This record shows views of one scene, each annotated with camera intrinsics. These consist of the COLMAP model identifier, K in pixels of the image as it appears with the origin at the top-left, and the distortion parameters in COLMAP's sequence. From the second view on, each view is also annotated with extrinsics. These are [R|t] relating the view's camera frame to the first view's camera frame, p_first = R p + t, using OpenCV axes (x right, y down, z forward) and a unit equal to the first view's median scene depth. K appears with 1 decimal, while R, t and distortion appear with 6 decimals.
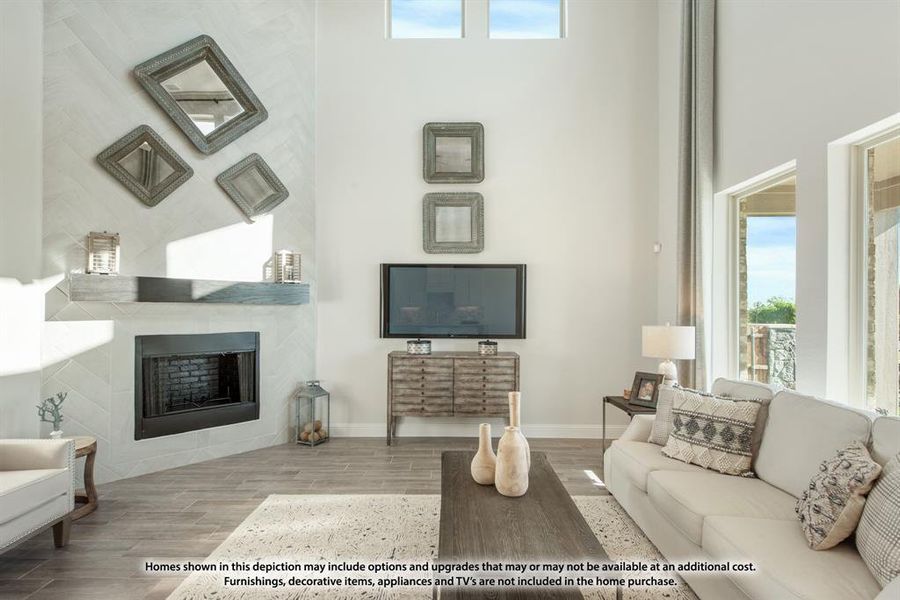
lens RADIAL K [[432.9, 0, 449.3], [0, 432.9, 309.4], [0, 0, 1]] dist [0.013304, -0.000274]
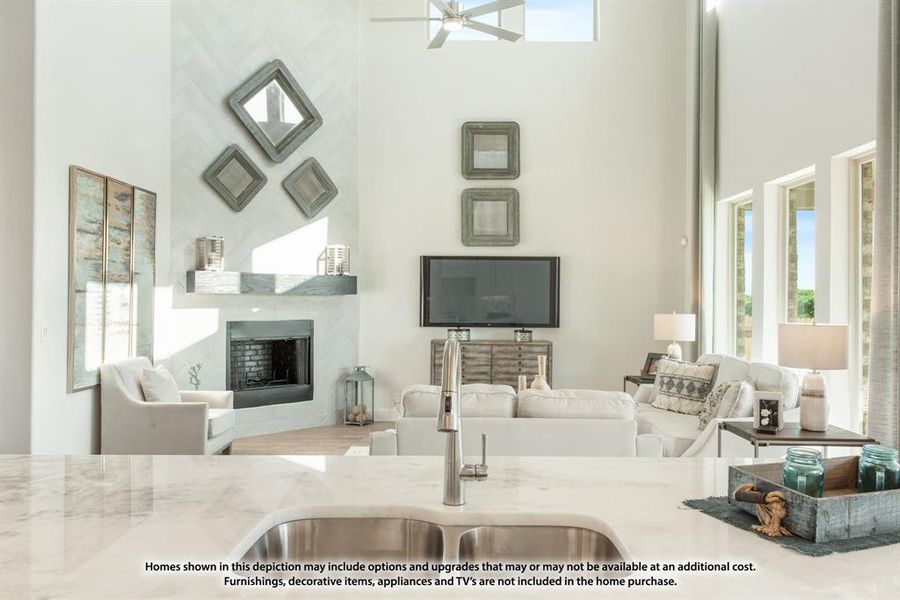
lens RADIAL K [[723.8, 0, 462.3], [0, 723.8, 301.4], [0, 0, 1]] dist [0.023993, 0.000854]
pose [[0.999955, 0.001713, 0.009288, -0.080787], [-0.001757, 0.999987, 0.004755, -0.004251], [-0.009280, -0.004772, 0.999946, -0.814665]]
